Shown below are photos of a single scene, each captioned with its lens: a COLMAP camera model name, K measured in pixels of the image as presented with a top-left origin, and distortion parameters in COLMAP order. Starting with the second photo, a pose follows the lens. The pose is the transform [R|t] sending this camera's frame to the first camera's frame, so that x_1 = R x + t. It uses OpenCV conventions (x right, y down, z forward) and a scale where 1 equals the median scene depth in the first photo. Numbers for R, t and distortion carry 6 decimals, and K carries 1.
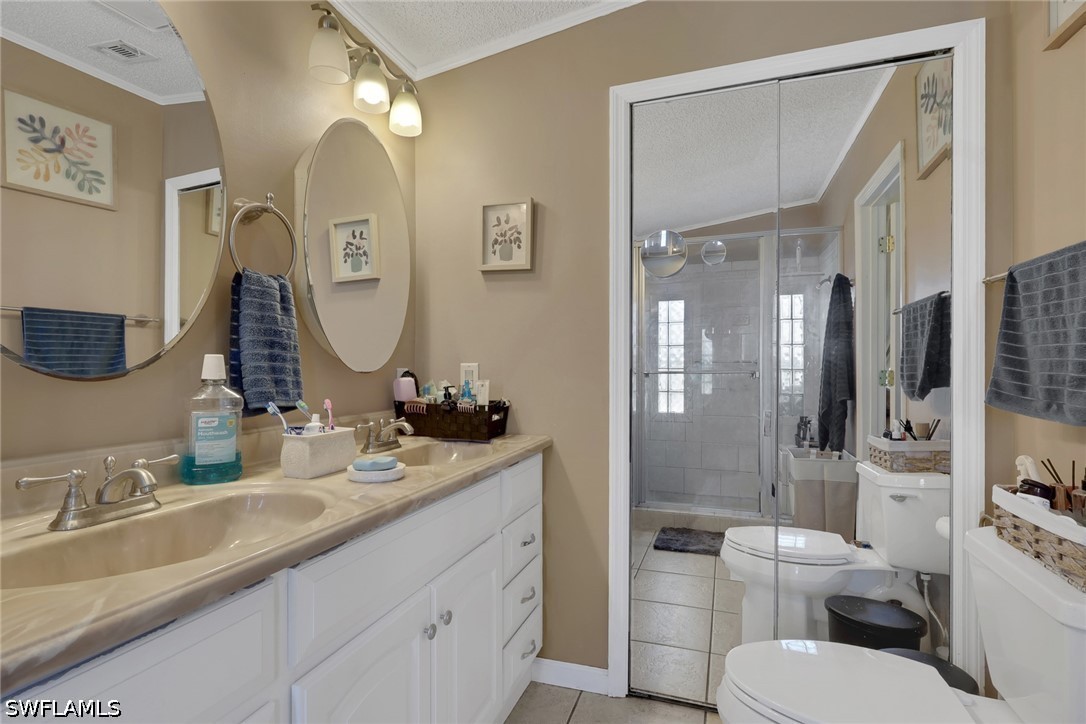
lens RADIAL K [[522.1, 0, 545.8], [0, 522.1, 380.1], [0, 0, 1]] dist [-0.000514, -0.000142]
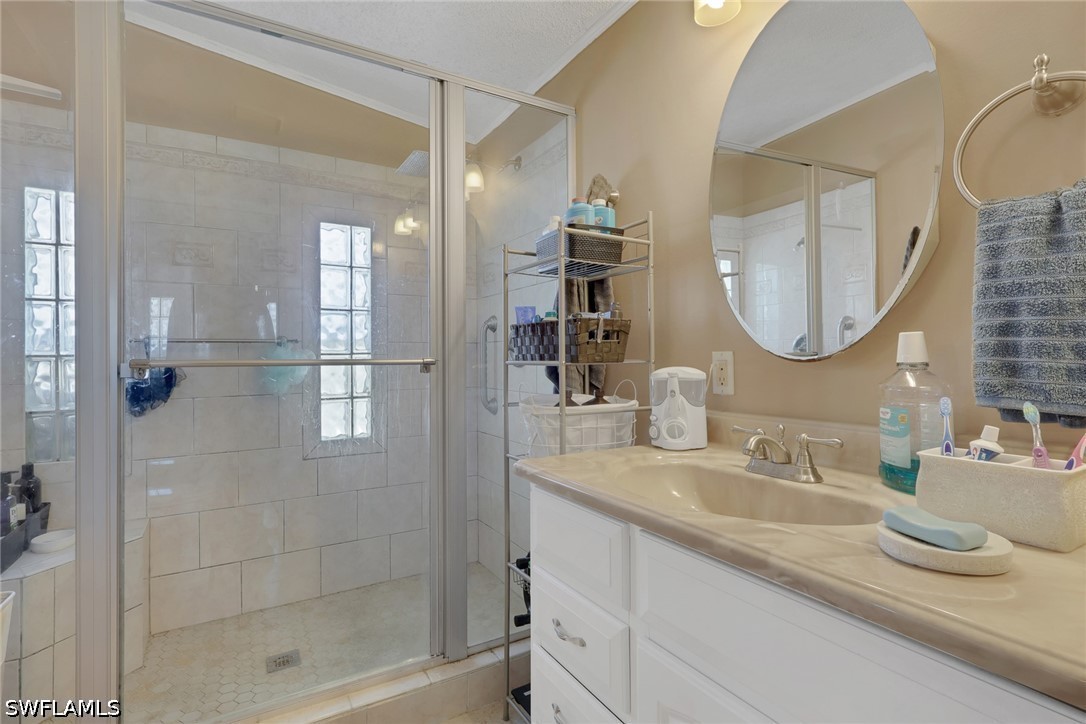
lens RADIAL K [[511.3, 0, 537.6], [0, 511.3, 367.0], [0, 0, 1]] dist [-0.000684, -0.000036]
pose [[-0.654249, 0.018694, -0.756048, 0.359641], [-0.002230, 0.999642, 0.026647, -0.016356], [0.756276, 0.019120, -0.653973, 1.137133]]
